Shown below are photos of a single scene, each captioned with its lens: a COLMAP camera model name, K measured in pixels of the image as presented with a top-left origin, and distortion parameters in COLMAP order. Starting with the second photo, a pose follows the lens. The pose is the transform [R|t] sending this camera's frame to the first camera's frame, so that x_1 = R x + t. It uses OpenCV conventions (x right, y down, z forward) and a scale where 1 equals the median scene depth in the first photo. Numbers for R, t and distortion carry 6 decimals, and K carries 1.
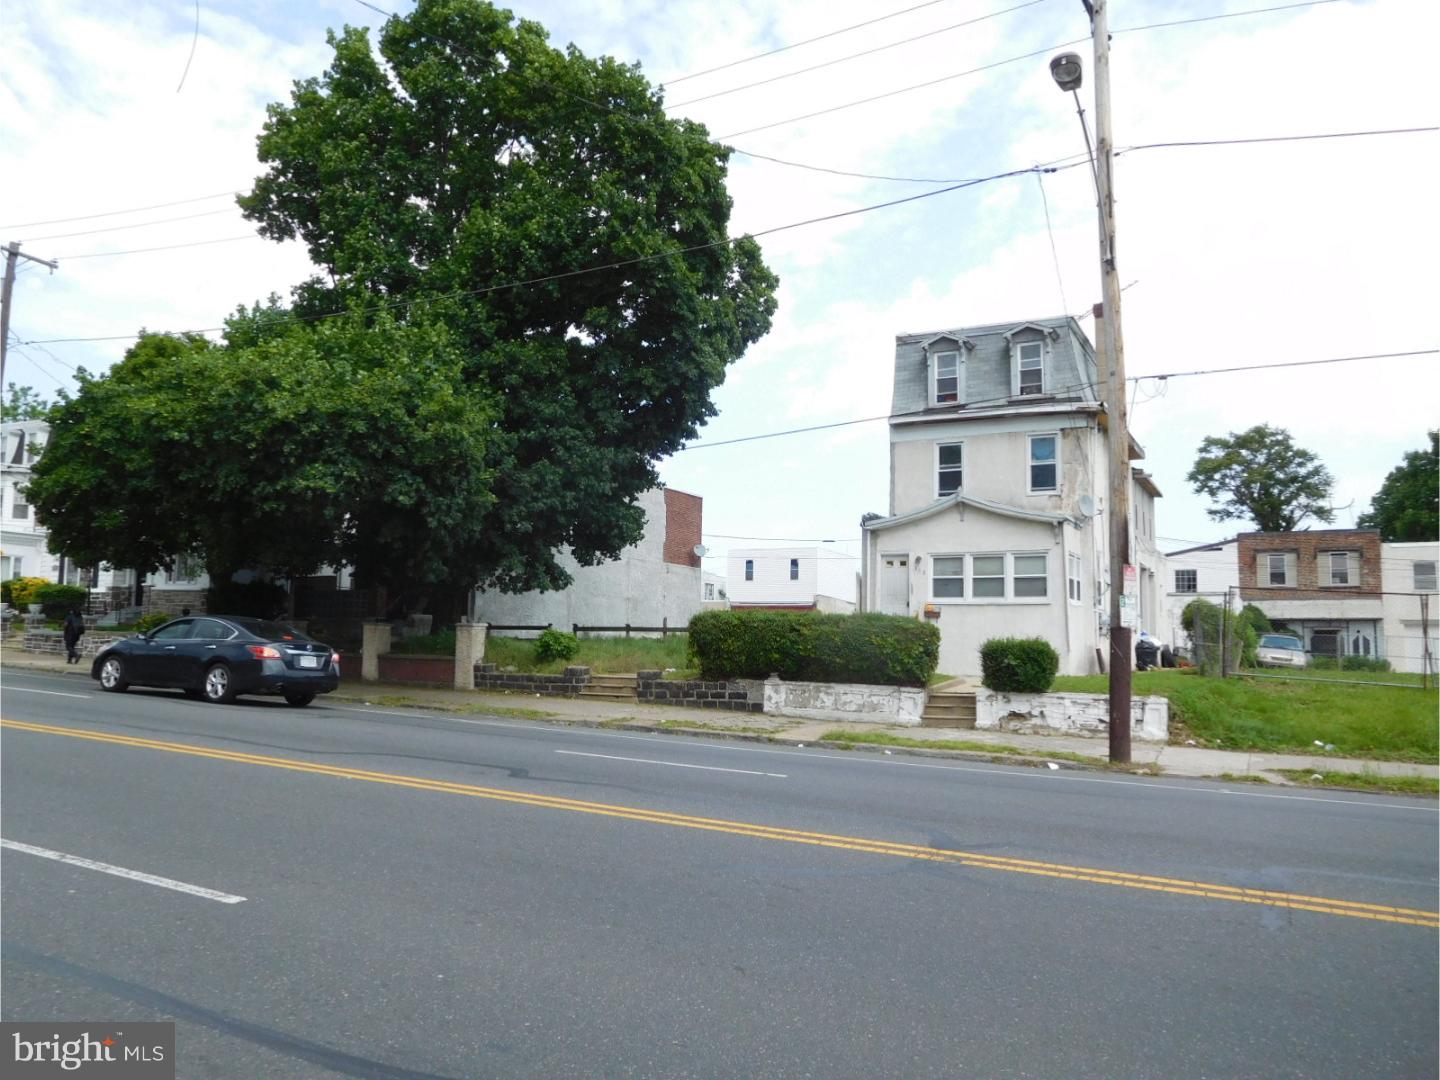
lens RADIAL K [[1109.9, 0, 710.5], [0, 1109.9, 539.5], [0, 0, 1]] dist [-0.006104, 0.001512]
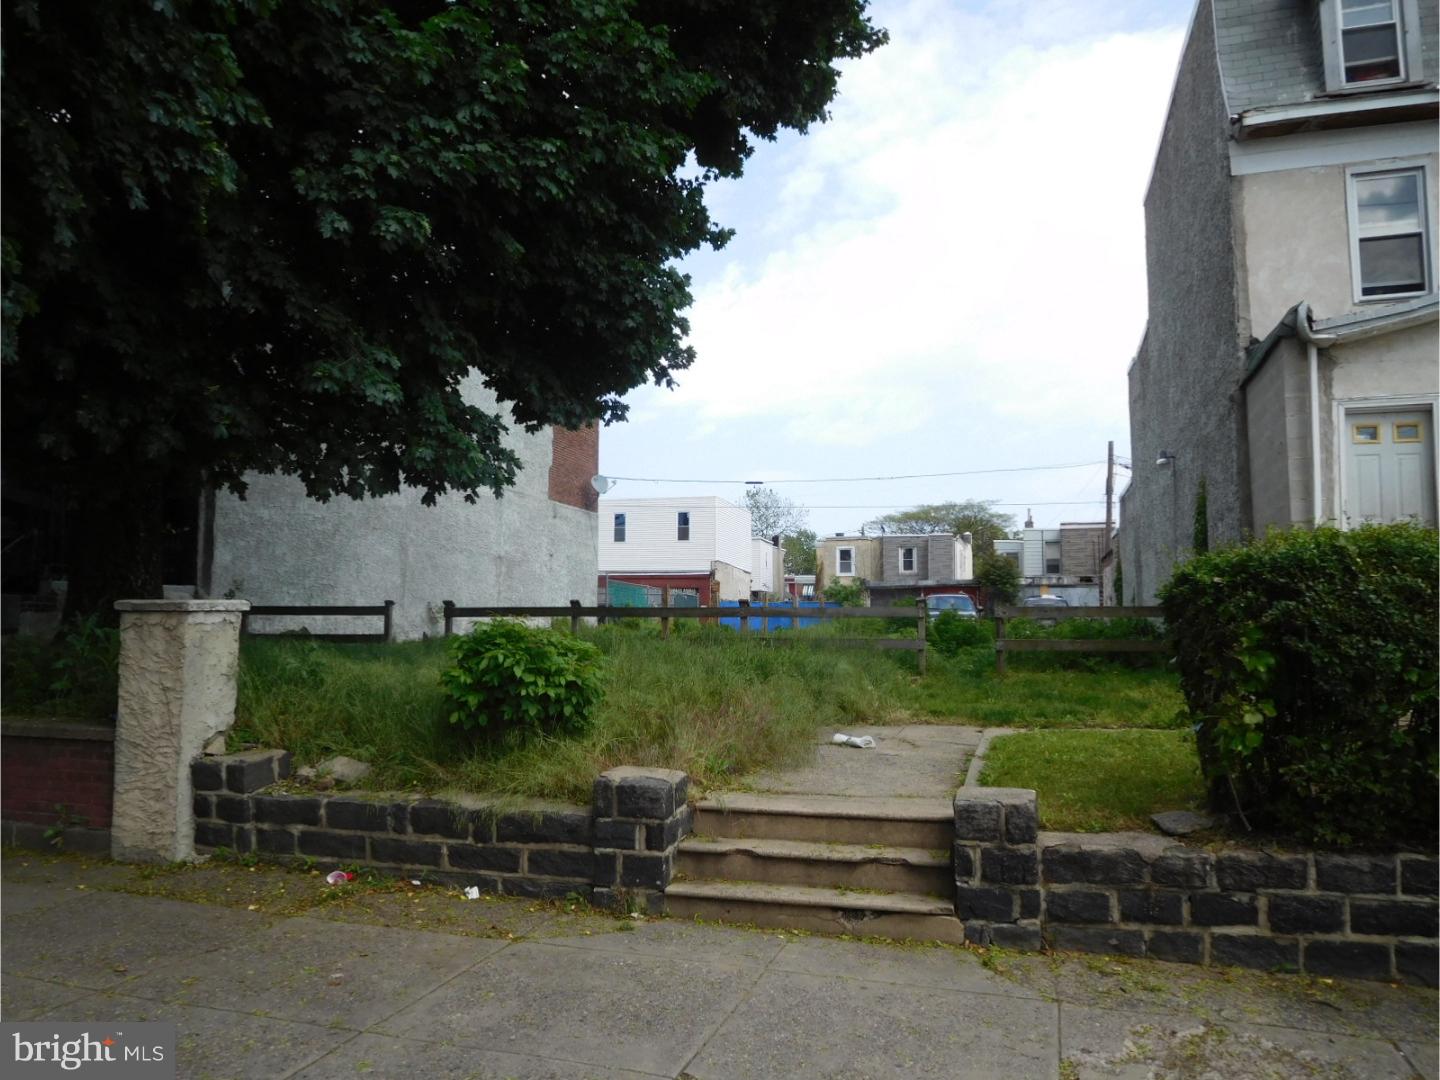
lens RADIAL K [[1109.9, 0, 710.5], [0, 1109.9, 539.5], [0, 0, 1]] dist [-0.006104, 0.001512]
pose [[0.978866, 0.001524, 0.204496, -0.146833], [-0.005622, 0.999795, 0.019462, 0.055496], [-0.204425, -0.020200, 0.978674, 0.718117]]
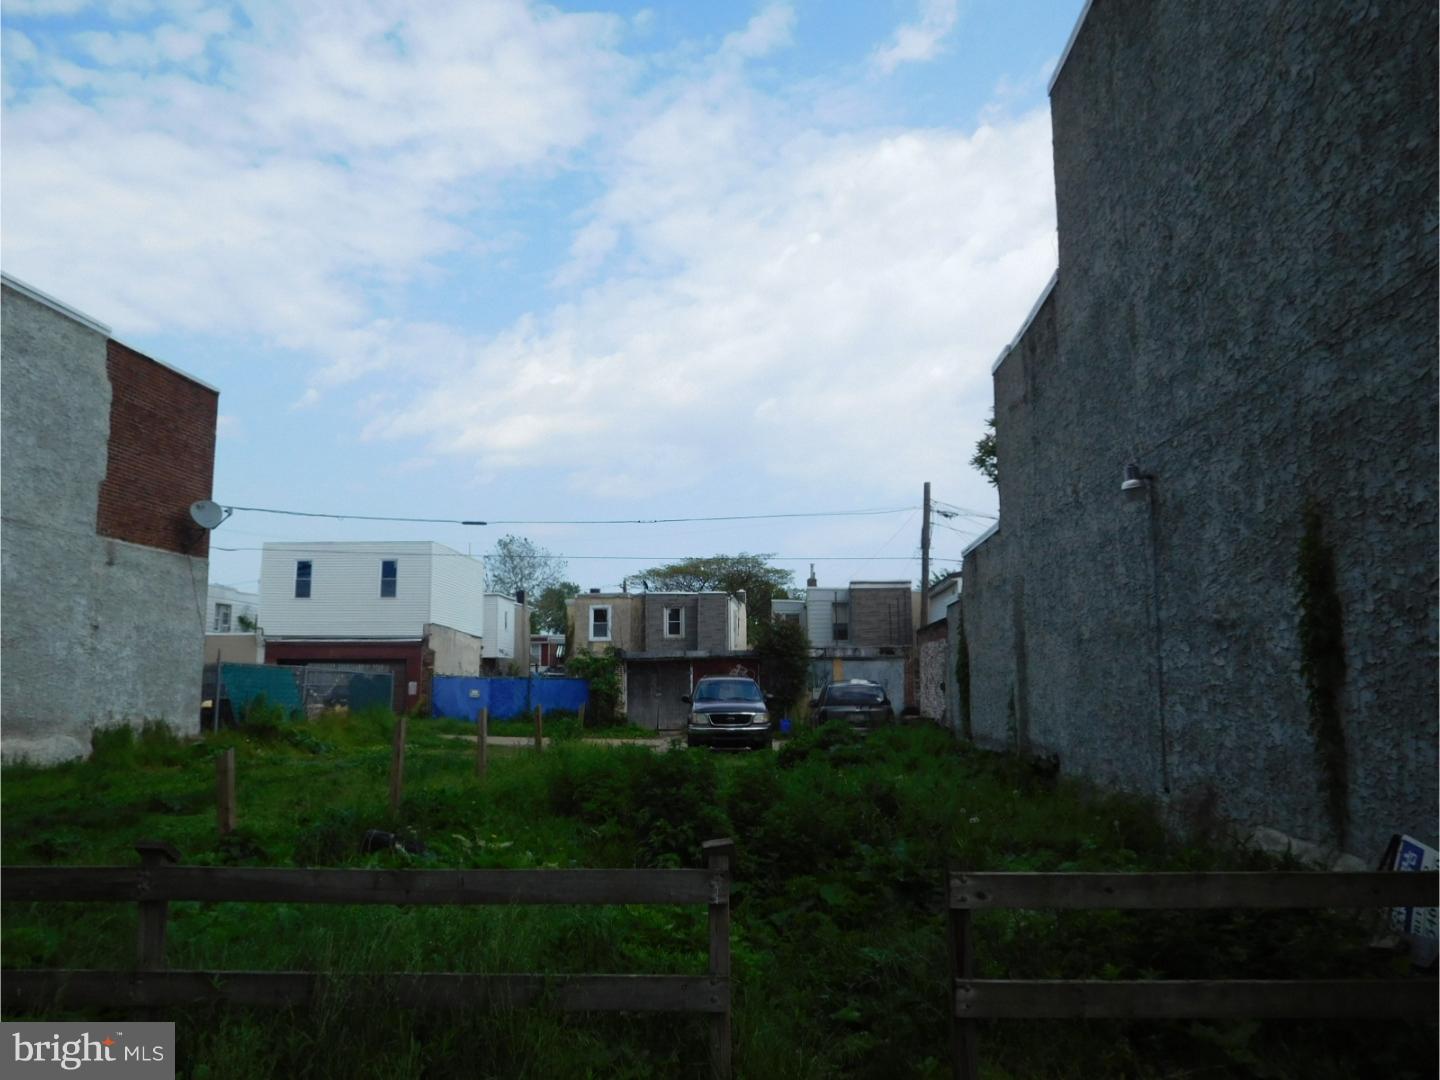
lens RADIAL K [[1112.2, 0, 720.0], [0, 1112.2, 540.0], [0, 0, 1]] dist [0.044403, 0.001216]
pose [[0.911222, 0.033121, 0.410582, -0.013950], [-0.022915, 0.999295, -0.029755, 0.052701], [-0.411278, 0.017705, 0.911338, 1.056933]]
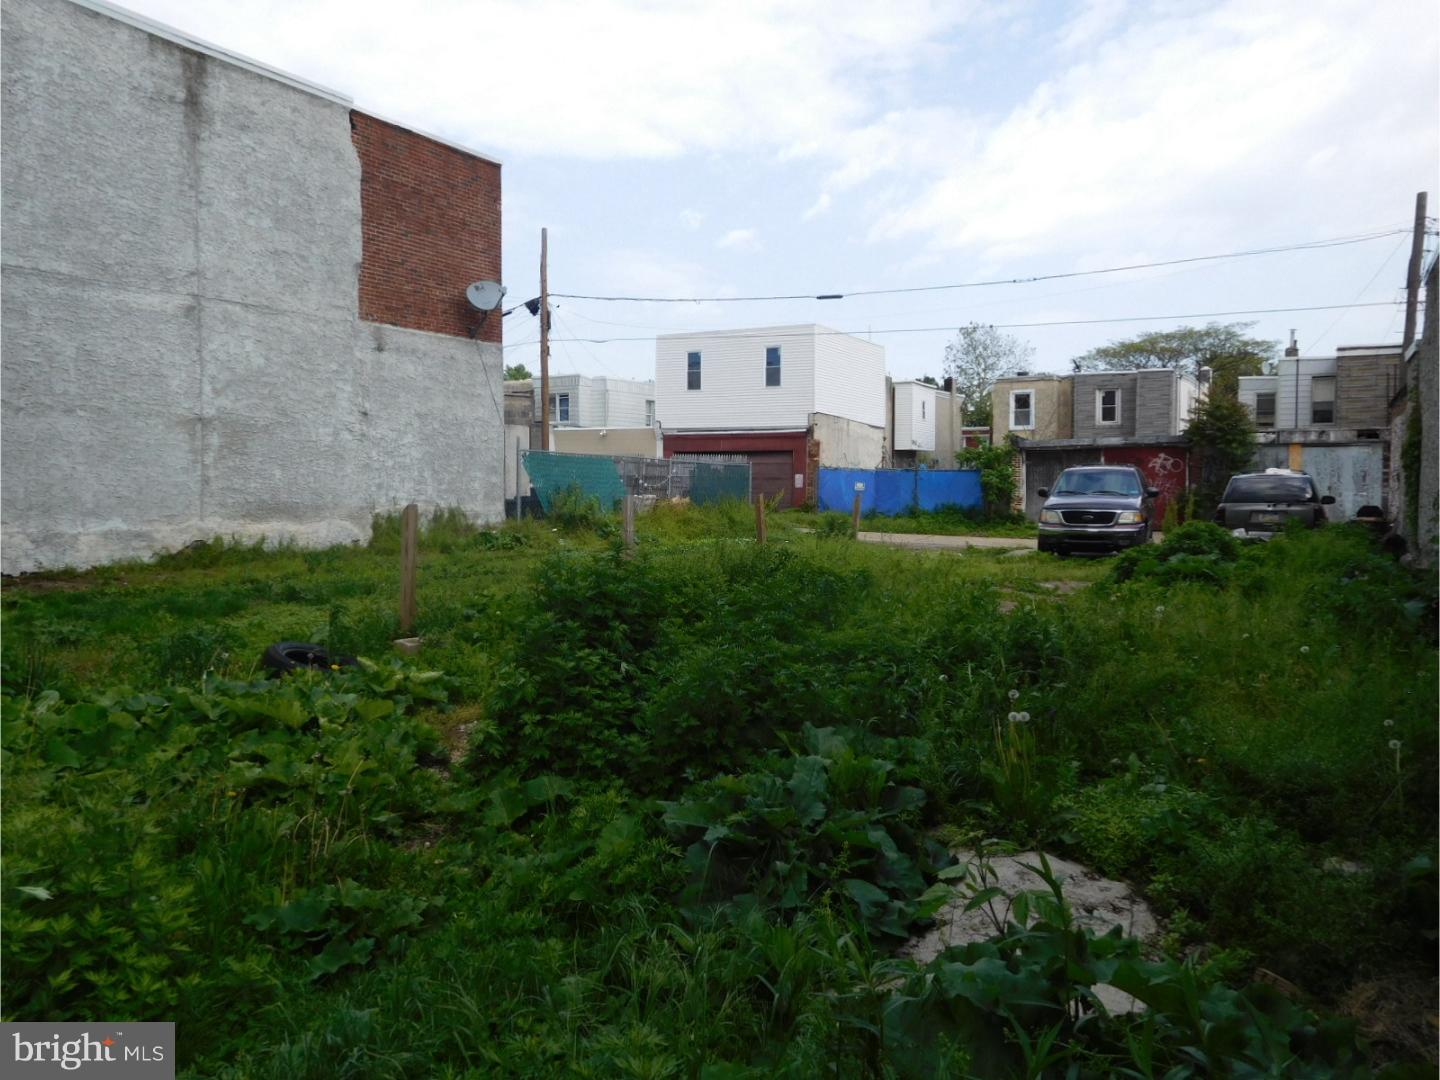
lens RADIAL K [[1109.9, 0, 710.5], [0, 1109.9, 539.5], [0, 0, 1]] dist [-0.006104, 0.001512]
pose [[0.999584, -0.016913, -0.023360, 0.145958], [0.020271, 0.988182, 0.151941, 0.071258], [0.020514, -0.152352, 0.988113, 1.166519]]
